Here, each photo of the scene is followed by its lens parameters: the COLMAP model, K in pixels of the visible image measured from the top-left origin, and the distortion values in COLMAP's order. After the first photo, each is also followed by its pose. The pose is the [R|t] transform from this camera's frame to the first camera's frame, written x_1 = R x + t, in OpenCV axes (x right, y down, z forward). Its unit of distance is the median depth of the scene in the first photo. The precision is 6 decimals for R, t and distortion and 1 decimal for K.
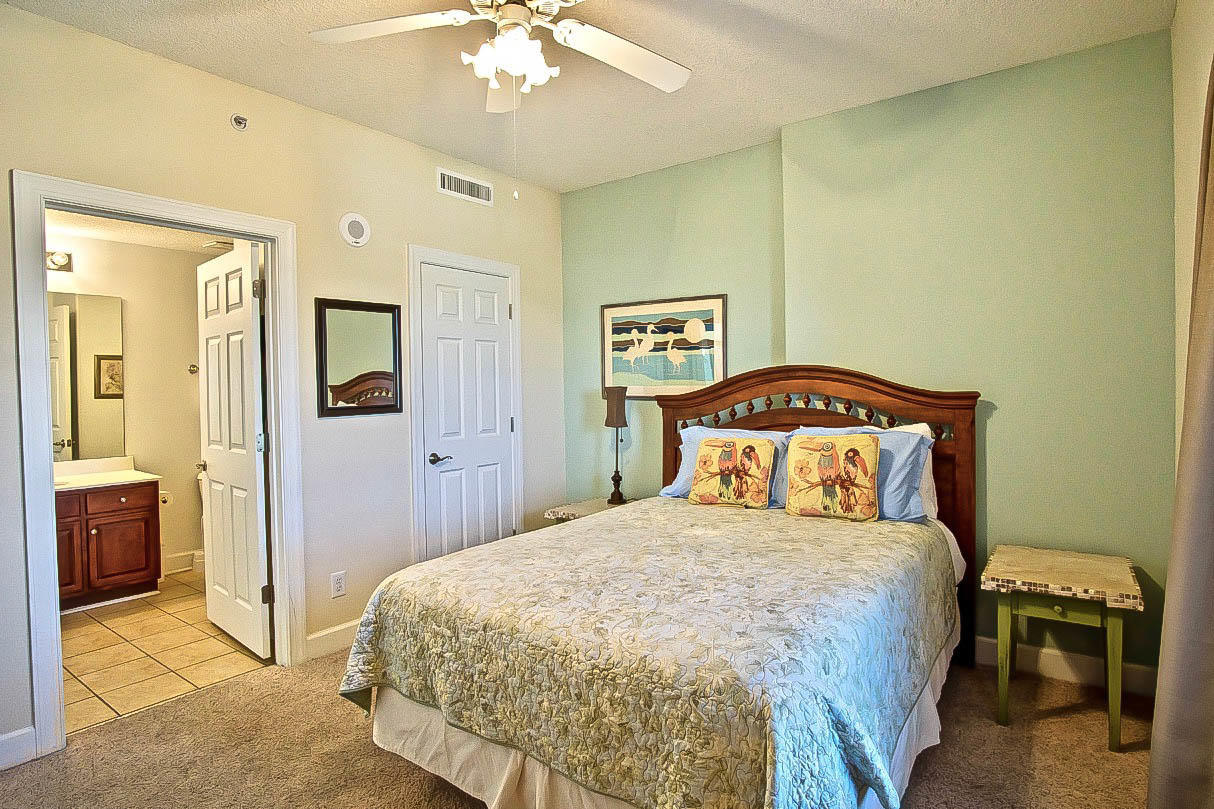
lens RADIAL K [[652.8, 0, 605.9], [0, 652.8, 405.7], [0, 0, 1]] dist [-0.027807, 0.004845]
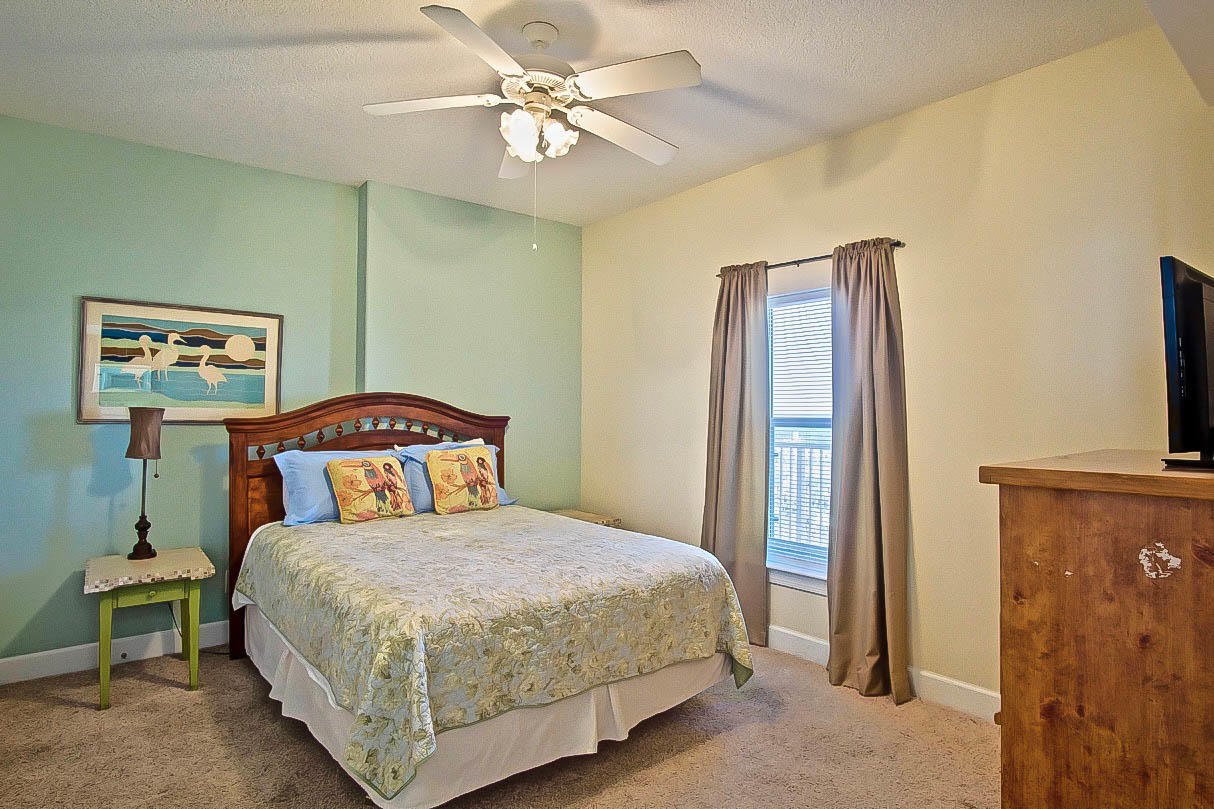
lens RADIAL K [[652.8, 0, 610.1], [0, 652.8, 400.7], [0, 0, 1]] dist [-0.027807, 0.004845]
pose [[0.243585, 0.031890, 0.969355, -0.676951], [0.020264, 0.999074, -0.037960, 0.003808], [-0.969668, 0.028889, 0.242713, 0.307888]]
